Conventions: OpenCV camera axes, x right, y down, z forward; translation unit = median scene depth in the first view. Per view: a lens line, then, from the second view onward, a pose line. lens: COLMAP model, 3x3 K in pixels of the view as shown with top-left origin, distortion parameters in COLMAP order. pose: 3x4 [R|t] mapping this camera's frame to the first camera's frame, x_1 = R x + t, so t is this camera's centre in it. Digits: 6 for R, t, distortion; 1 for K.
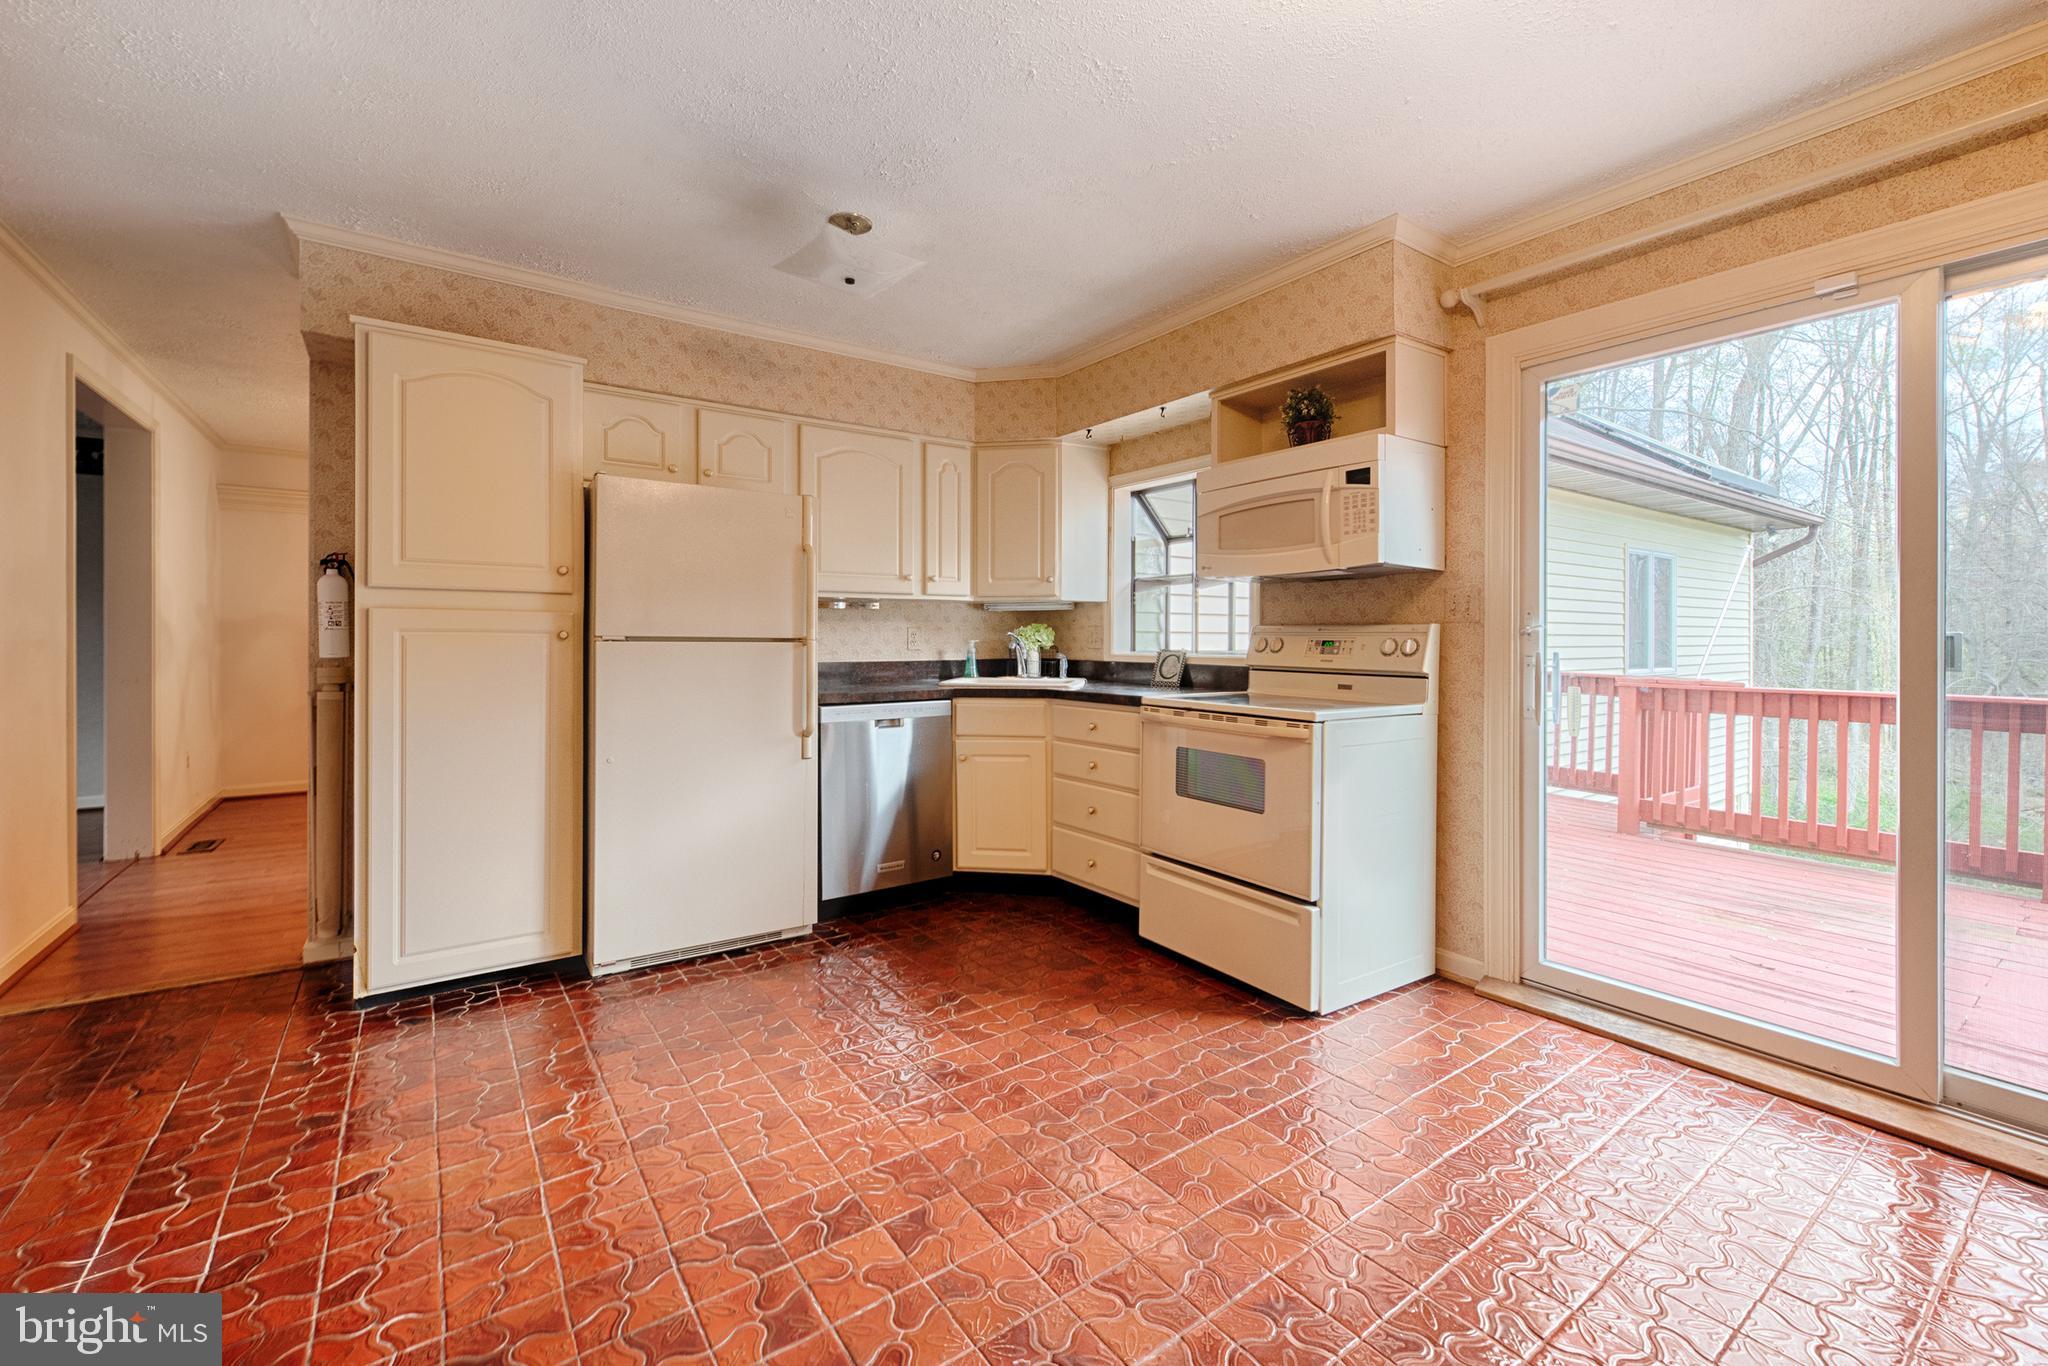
lens RADIAL K [[848.8, 0, 1023.6], [0, 848.8, 629.7], [0, 0, 1]] dist [0.009188, -0.000466]
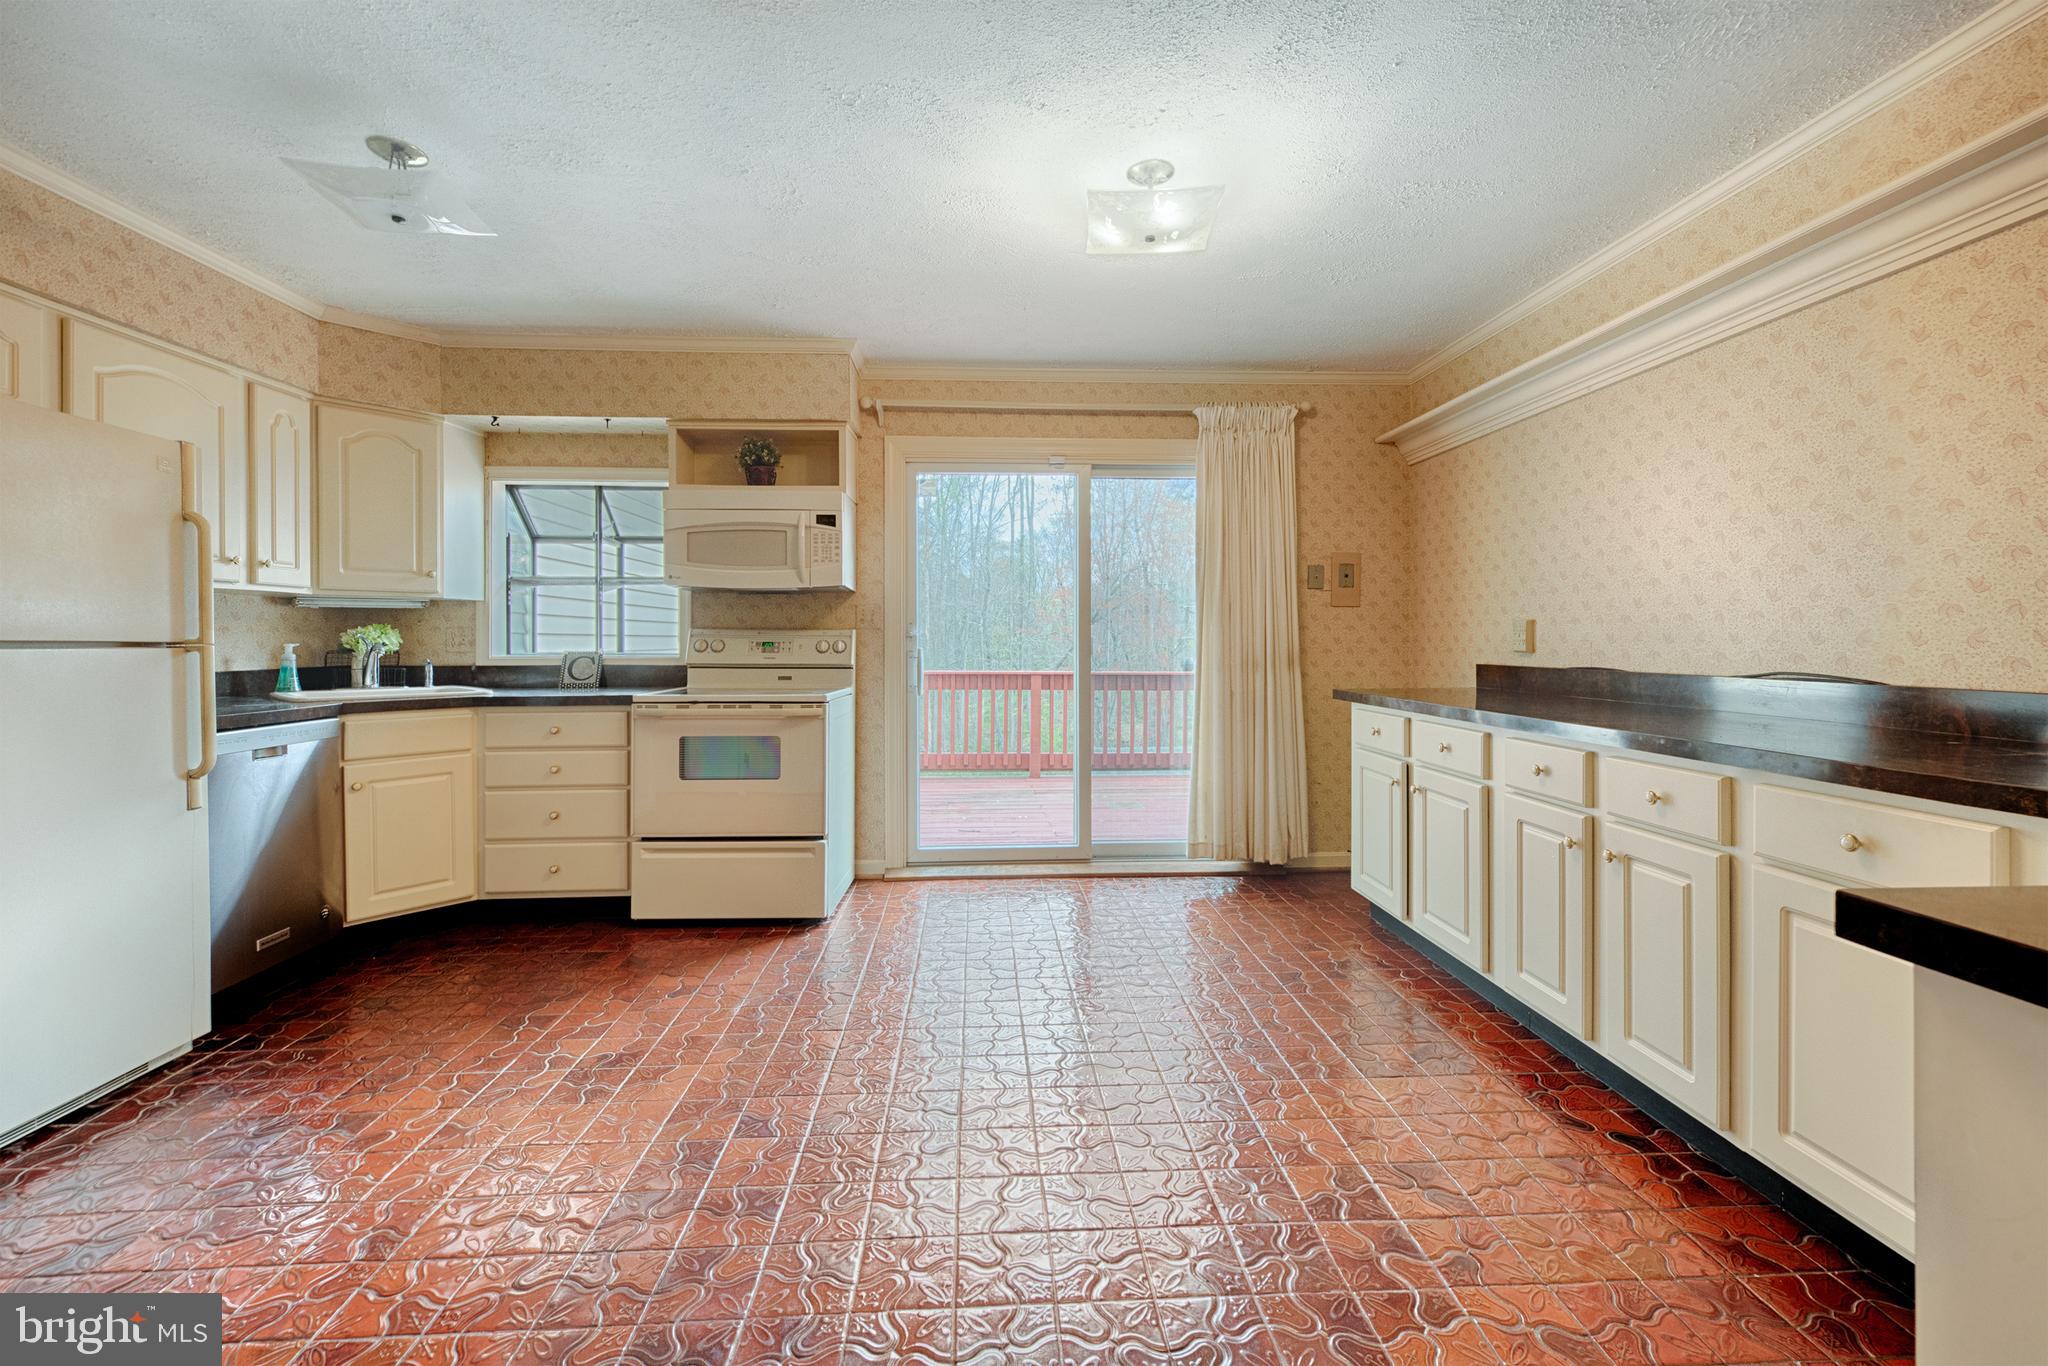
lens RADIAL K [[848.8, 0, 1023.6], [0, 848.8, 629.7], [0, 0, 1]] dist [0.009188, -0.000466]
pose [[0.529734, 0.008159, 0.848125, -0.458745], [-0.006436, 0.999964, -0.005600, -0.000536], [-0.848140, -0.002492, 0.529767, 0.016313]]
